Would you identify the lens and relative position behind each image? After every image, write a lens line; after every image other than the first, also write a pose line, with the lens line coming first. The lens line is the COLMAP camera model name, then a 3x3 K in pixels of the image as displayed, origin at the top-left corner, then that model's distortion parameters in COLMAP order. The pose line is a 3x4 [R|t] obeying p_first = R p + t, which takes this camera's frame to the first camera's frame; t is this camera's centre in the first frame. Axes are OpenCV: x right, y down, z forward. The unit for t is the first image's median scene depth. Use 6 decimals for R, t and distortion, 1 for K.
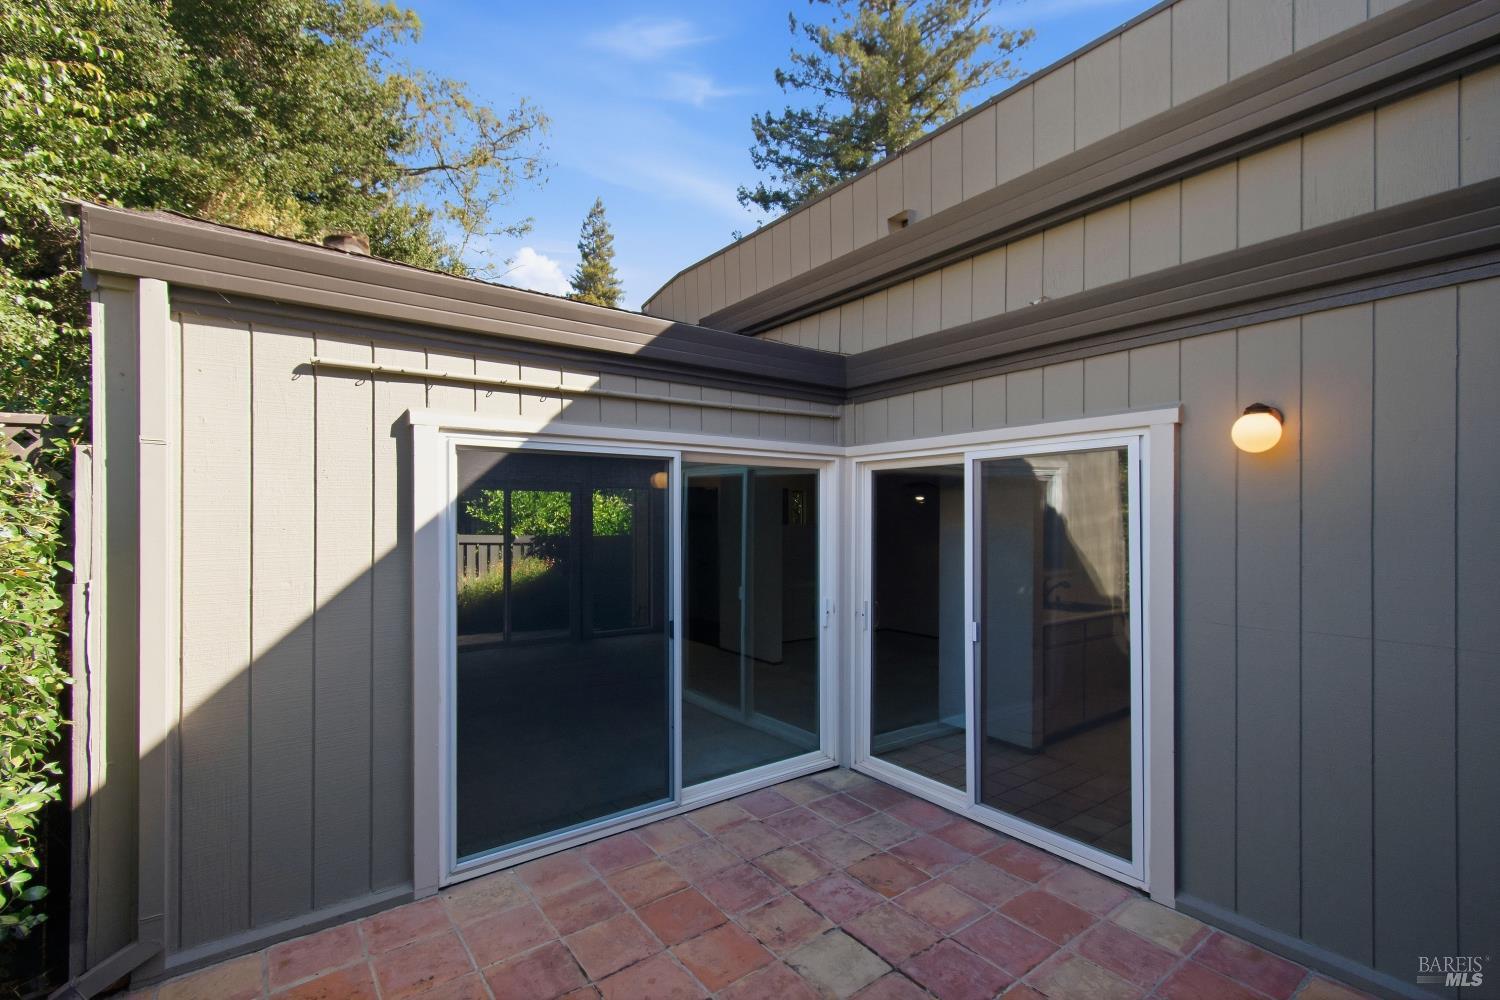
lens RADIAL K [[681.8, 0, 760.9], [0, 681.8, 513.2], [0, 0, 1]] dist [0.005379, 0.001403]
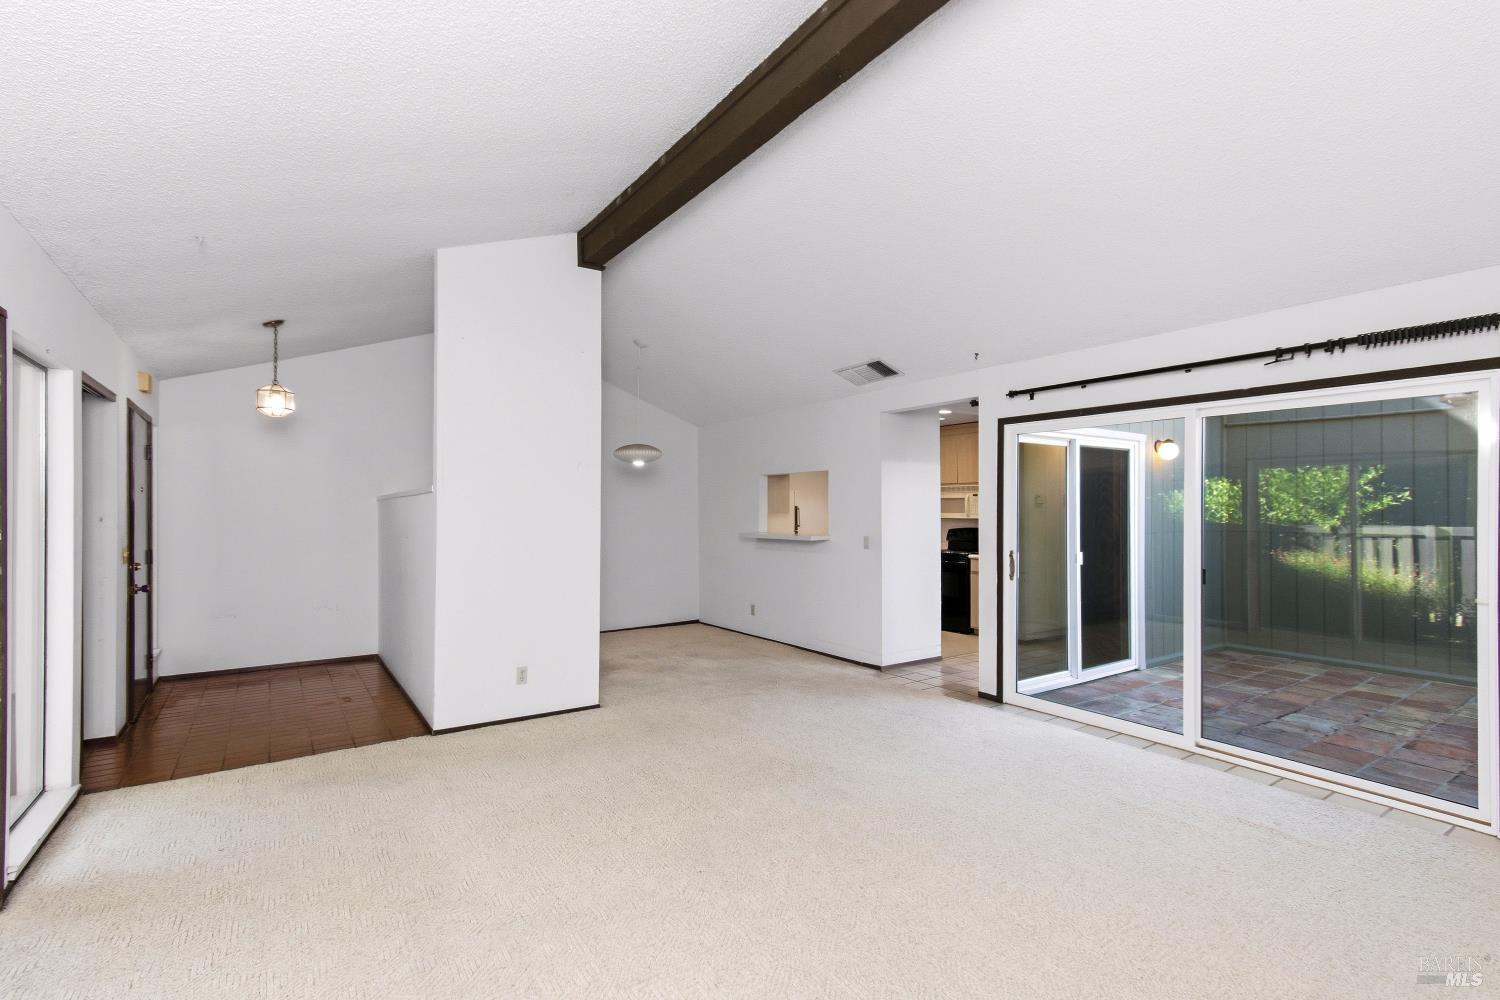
lens RADIAL K [[676.9, 0, 743.9], [0, 676.9, 507.3], [0, 0, 1]] dist [0.016555, -0.002260]
pose [[0.055386, -0.001350, 0.998464, -1.517776], [-0.003311, 0.999993, 0.001536, 0.071352], [-0.998460, -0.003391, 0.055381, 2.035873]]
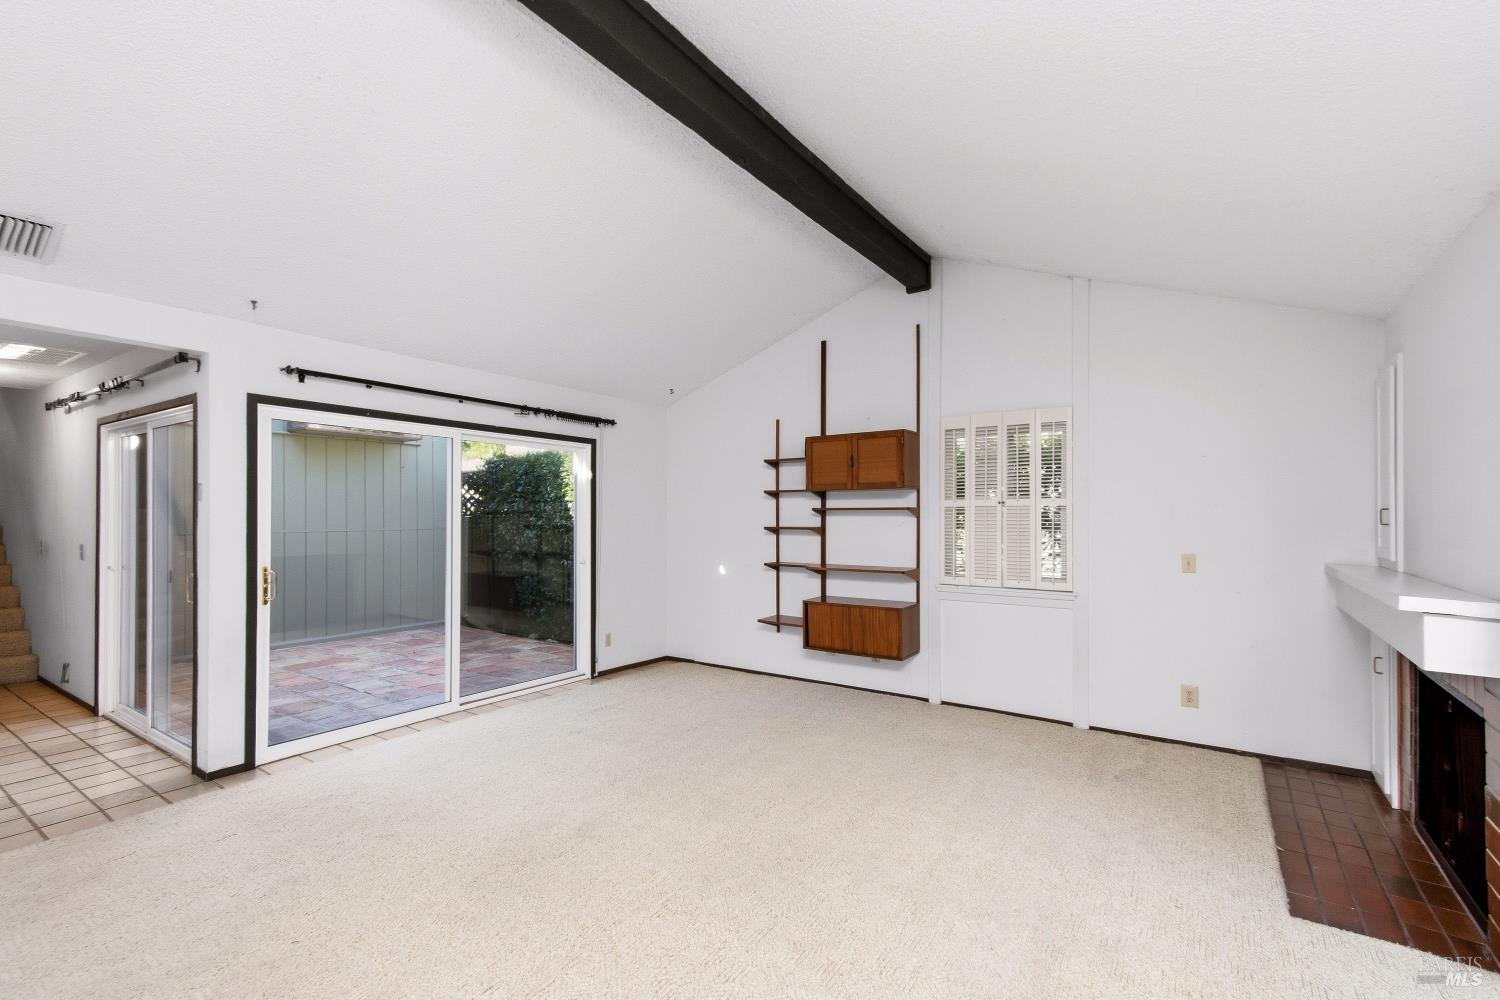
lens RADIAL K [[676.9, 0, 749.8], [0, 676.9, 511.8], [0, 0, 1]] dist [0.016555, -0.002260]
pose [[-0.950825, -0.011348, -0.309520, -0.324449], [-0.010026, 0.999933, -0.005861, 0.070884], [0.309566, -0.002470, -0.950875, 2.980457]]
